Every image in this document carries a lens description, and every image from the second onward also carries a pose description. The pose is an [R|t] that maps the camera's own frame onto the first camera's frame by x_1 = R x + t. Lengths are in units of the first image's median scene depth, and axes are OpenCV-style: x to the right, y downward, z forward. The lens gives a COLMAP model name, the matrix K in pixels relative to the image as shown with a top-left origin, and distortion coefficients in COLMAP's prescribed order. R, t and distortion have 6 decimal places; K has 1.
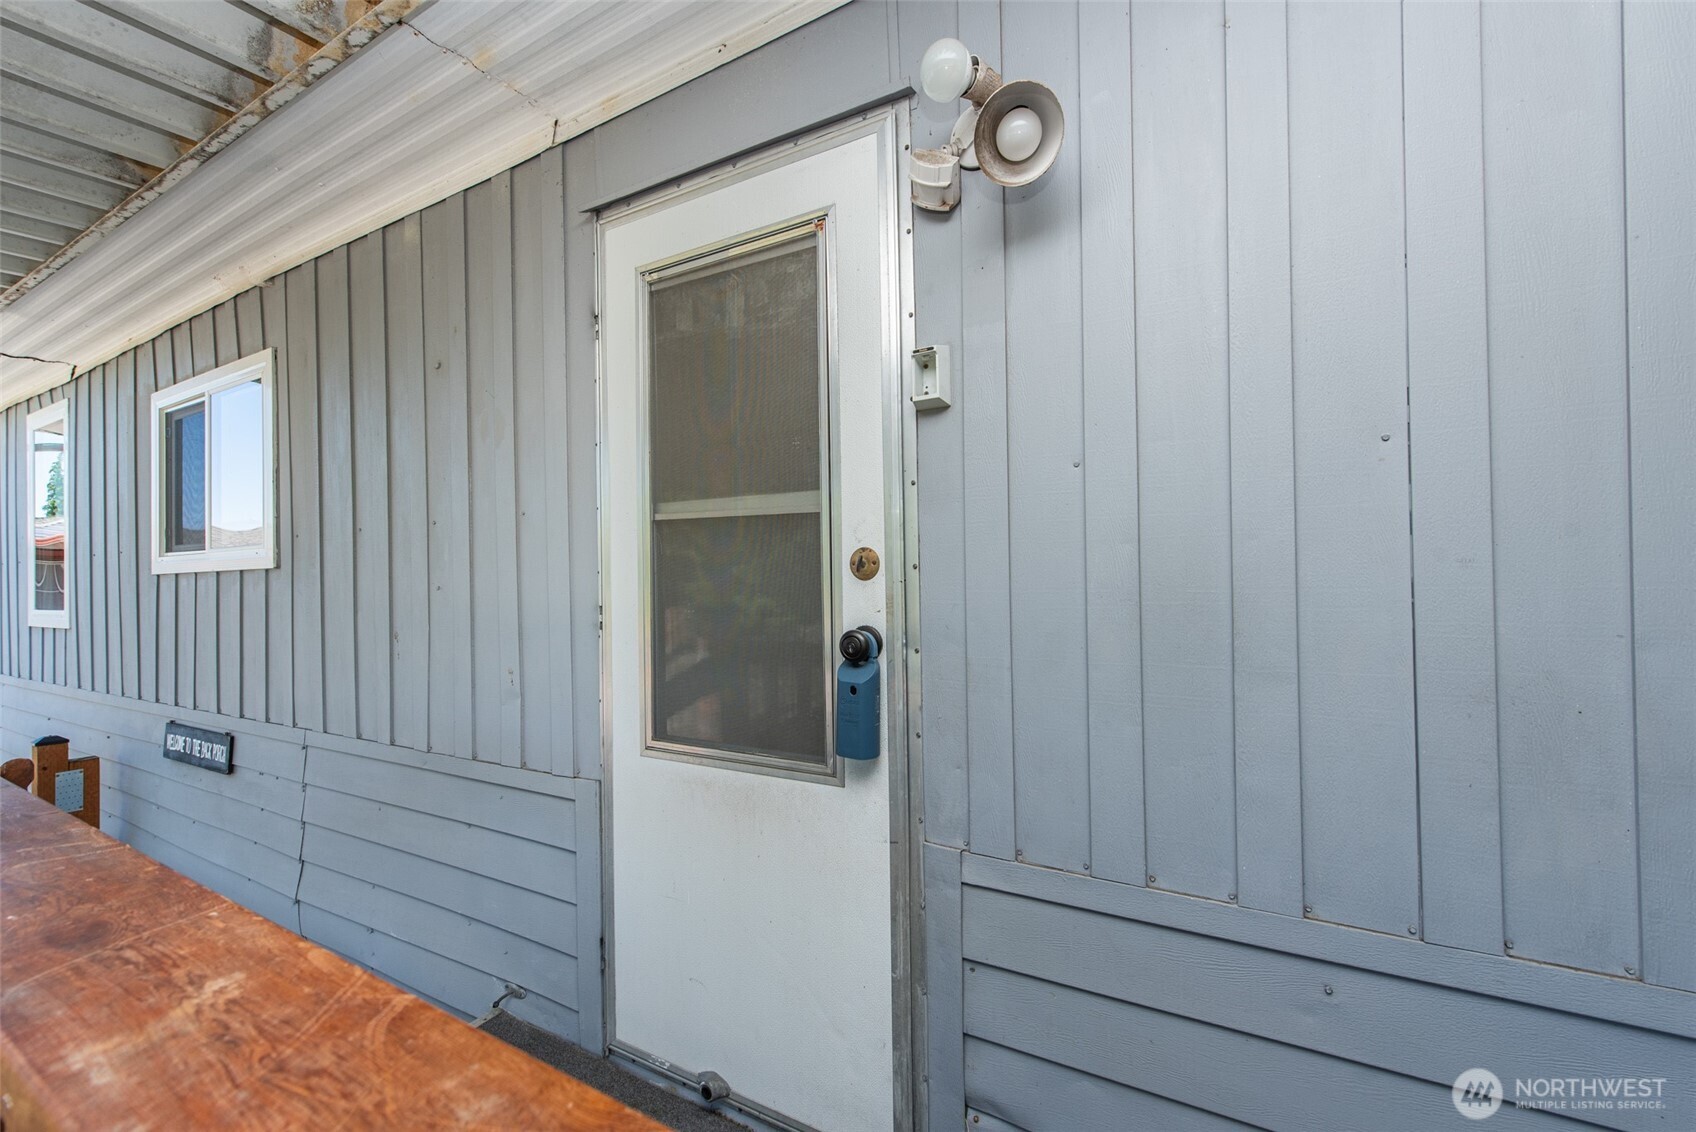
lens RADIAL K [[666.0, 0, 842.4], [0, 666.0, 575.5], [0, 0, 1]] dist [0.013124, -0.003506]
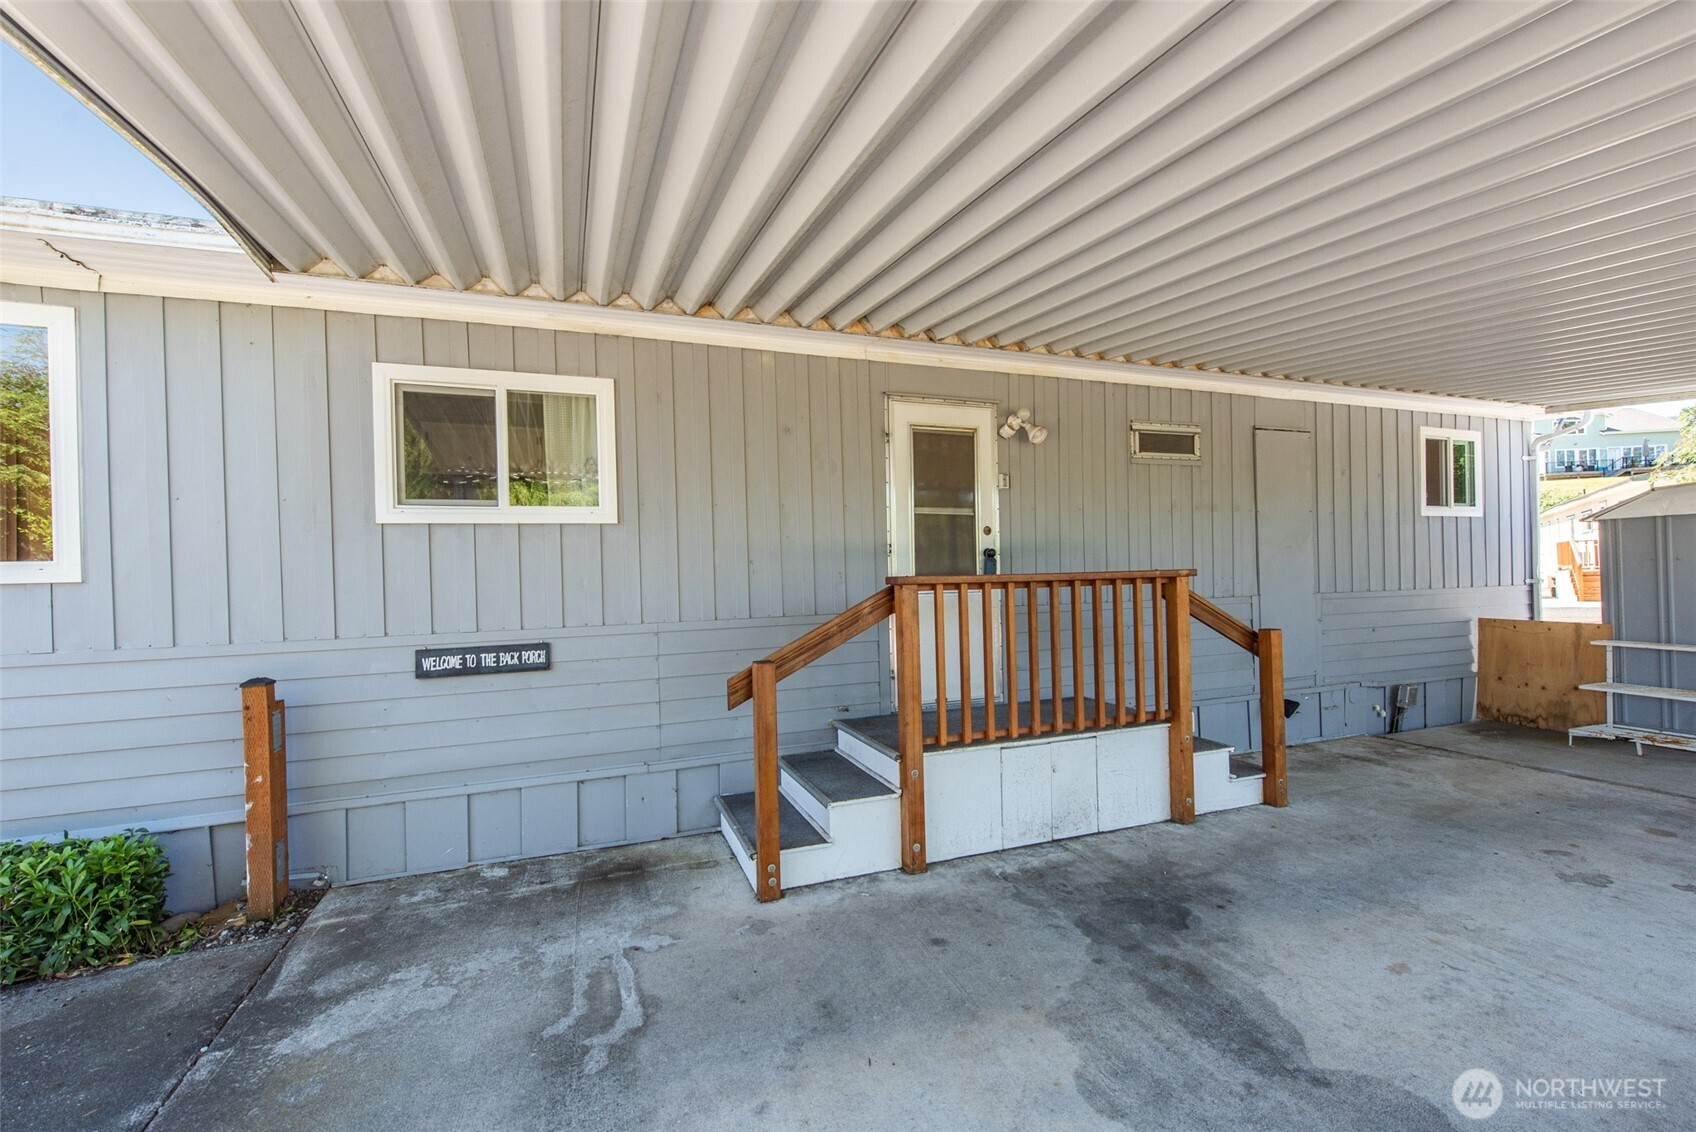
lens RADIAL K [[698.2, 0, 833.9], [0, 698.2, 575.6], [0, 0, 1]] dist [0.010381, -0.002138]
pose [[0.652034, -0.008563, 0.758142, -2.770943], [0.005501, 0.999963, 0.006562, 0.161429], [-0.758170, -0.000108, 0.652057, -0.675565]]
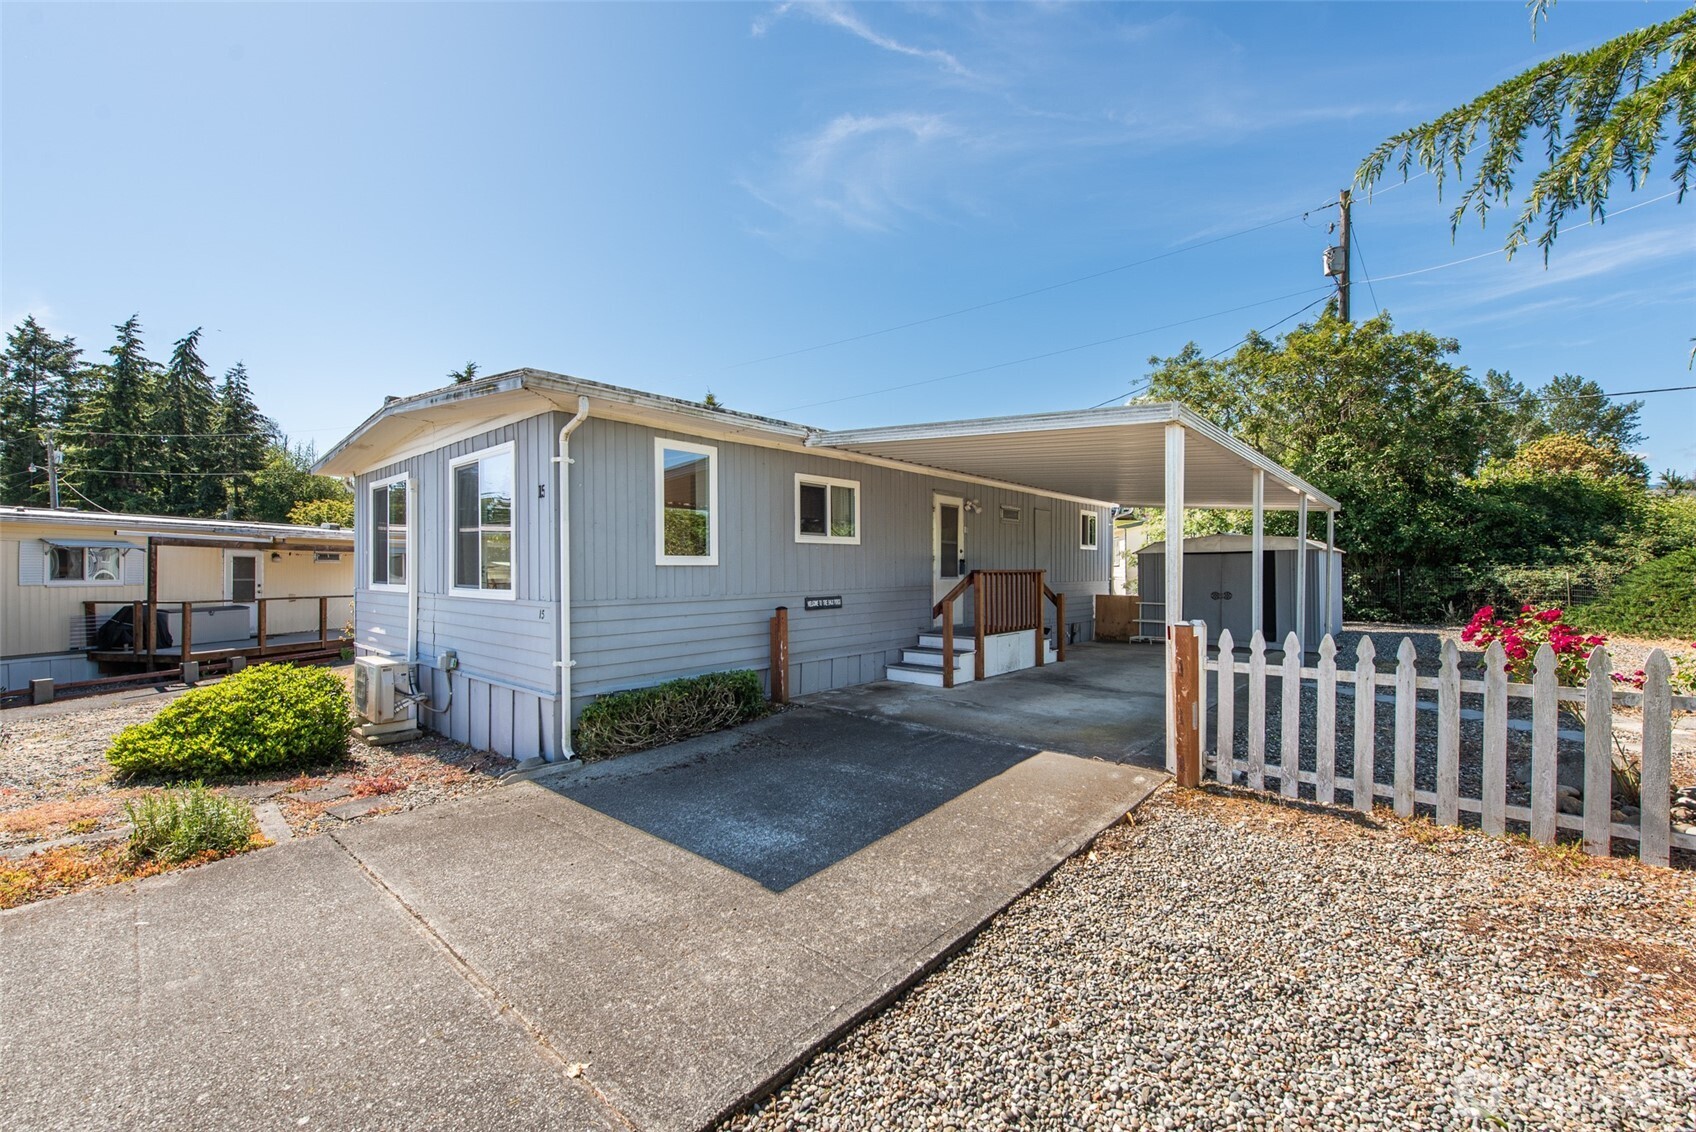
lens RADIAL K [[666.0, 0, 840.1], [0, 666.0, 565.5], [0, 0, 1]] dist [0.013124, -0.003506]
pose [[0.232135, 0.014701, 0.972572, -6.798572], [-0.012549, 0.999848, -0.012118, 0.227661], [-0.972603, -0.009392, 0.232285, 0.456076]]
